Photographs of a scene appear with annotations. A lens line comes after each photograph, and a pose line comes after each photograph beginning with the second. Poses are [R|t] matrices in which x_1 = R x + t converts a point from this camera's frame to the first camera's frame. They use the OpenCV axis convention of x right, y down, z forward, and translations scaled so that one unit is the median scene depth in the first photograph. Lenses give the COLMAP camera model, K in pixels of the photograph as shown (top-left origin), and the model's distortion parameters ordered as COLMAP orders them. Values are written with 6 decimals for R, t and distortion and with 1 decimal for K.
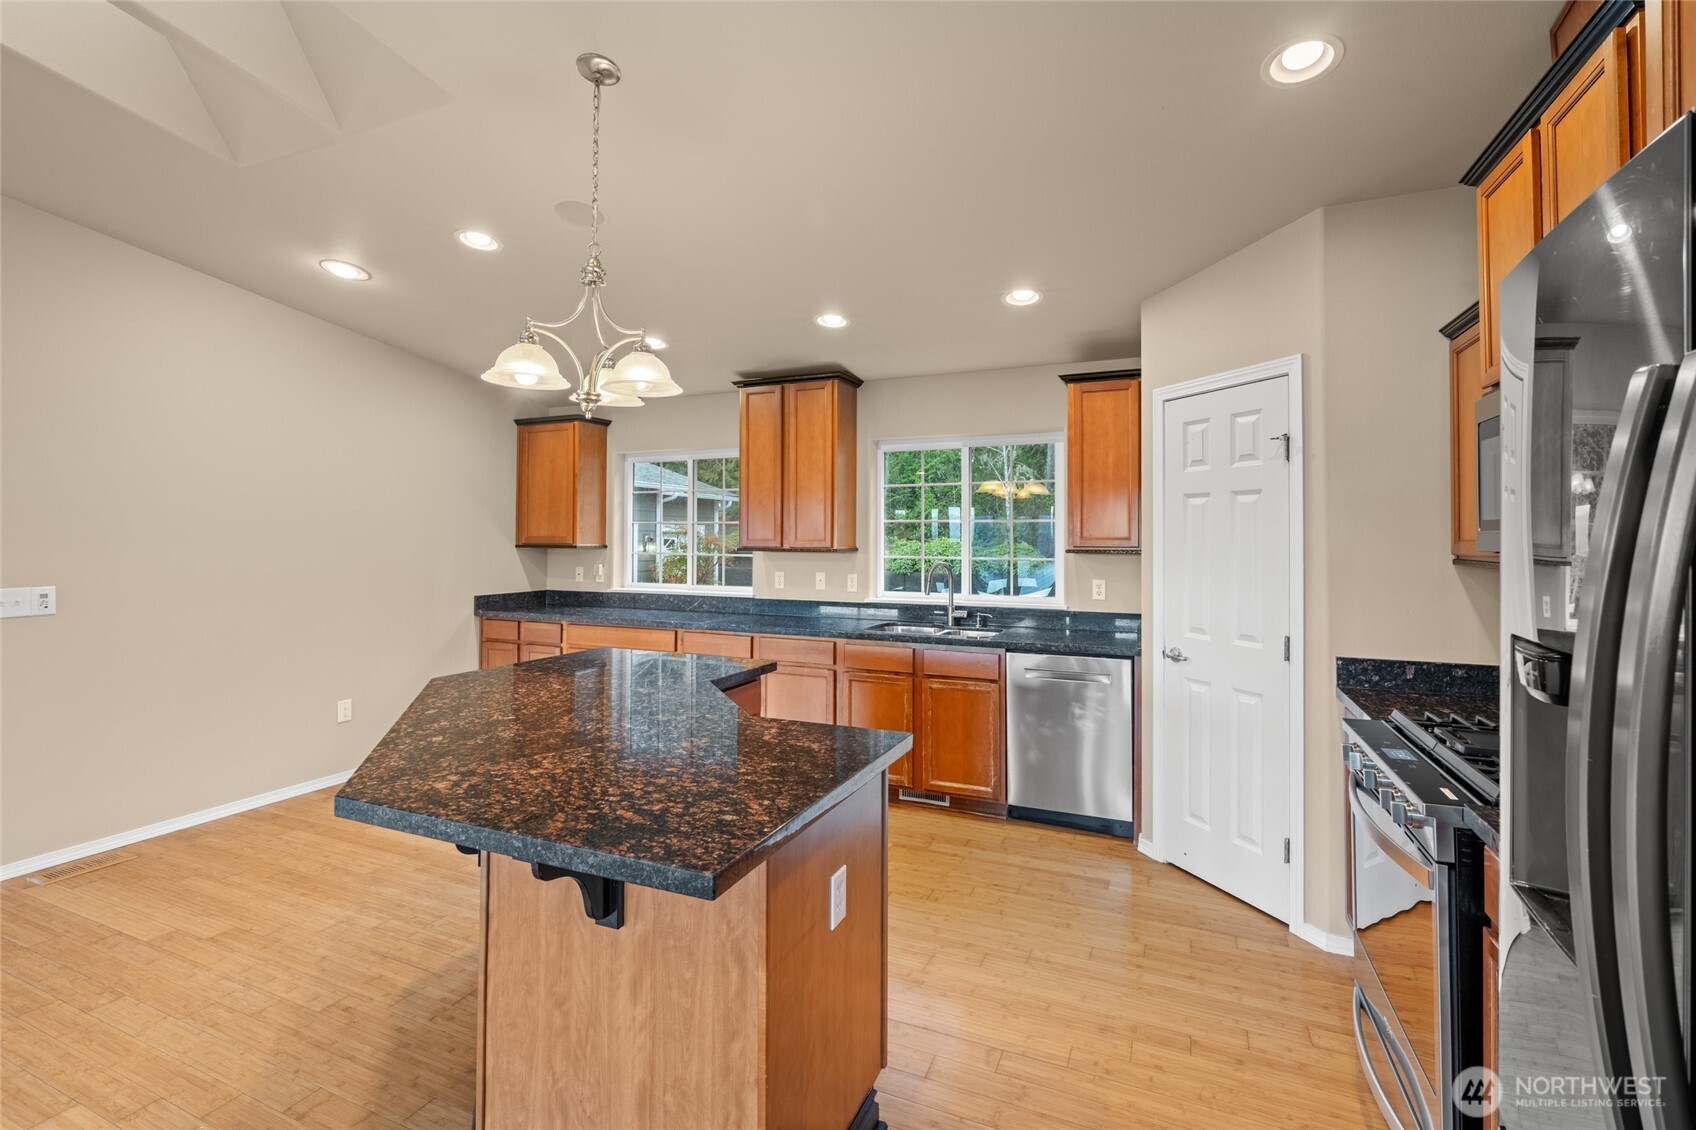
lens RADIAL K [[760.9, 0, 843.9], [0, 760.9, 550.0], [0, 0, 1]] dist [-0.002095, 0.000539]
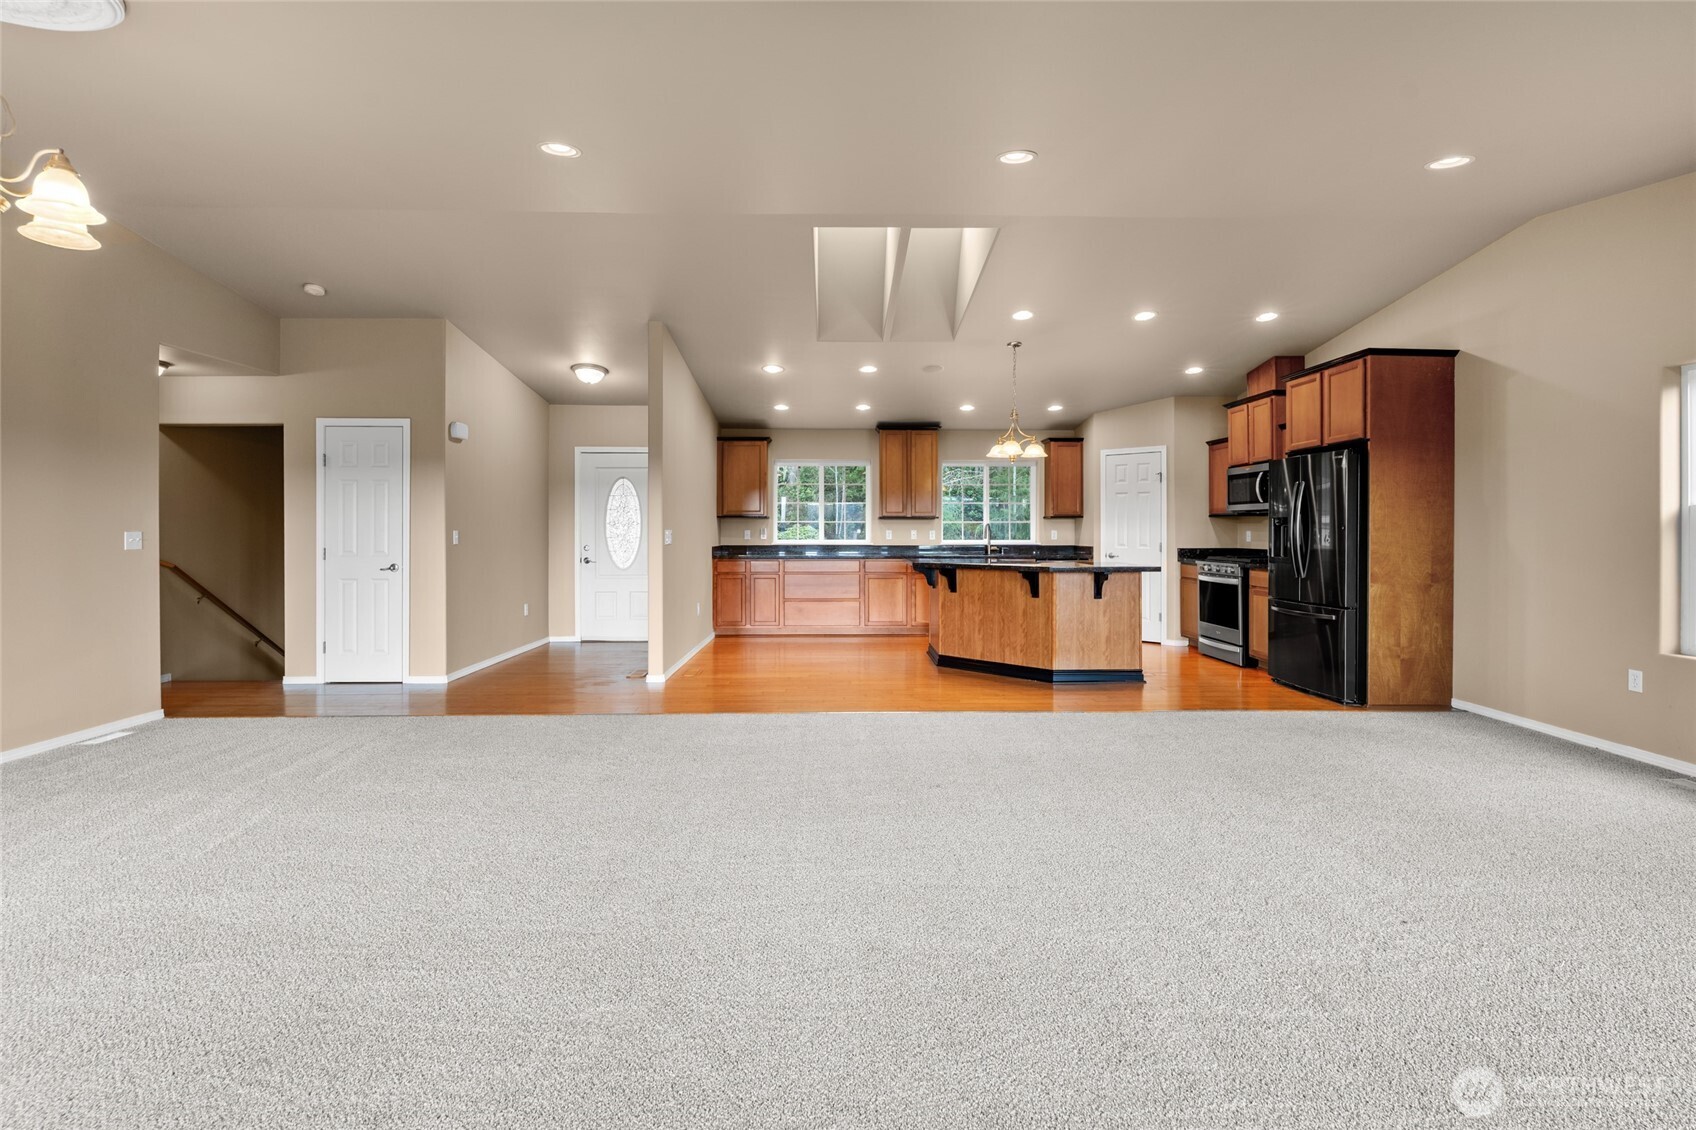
lens RADIAL K [[760.9, 0, 849.1], [0, 760.9, 551.2], [0, 0, 1]] dist [-0.002095, 0.000539]
pose [[0.907061, -0.016222, 0.420686, -1.199126], [0.009999, 0.999806, 0.016994, 0.060058], [-0.420880, -0.011208, 0.907047, -0.787213]]
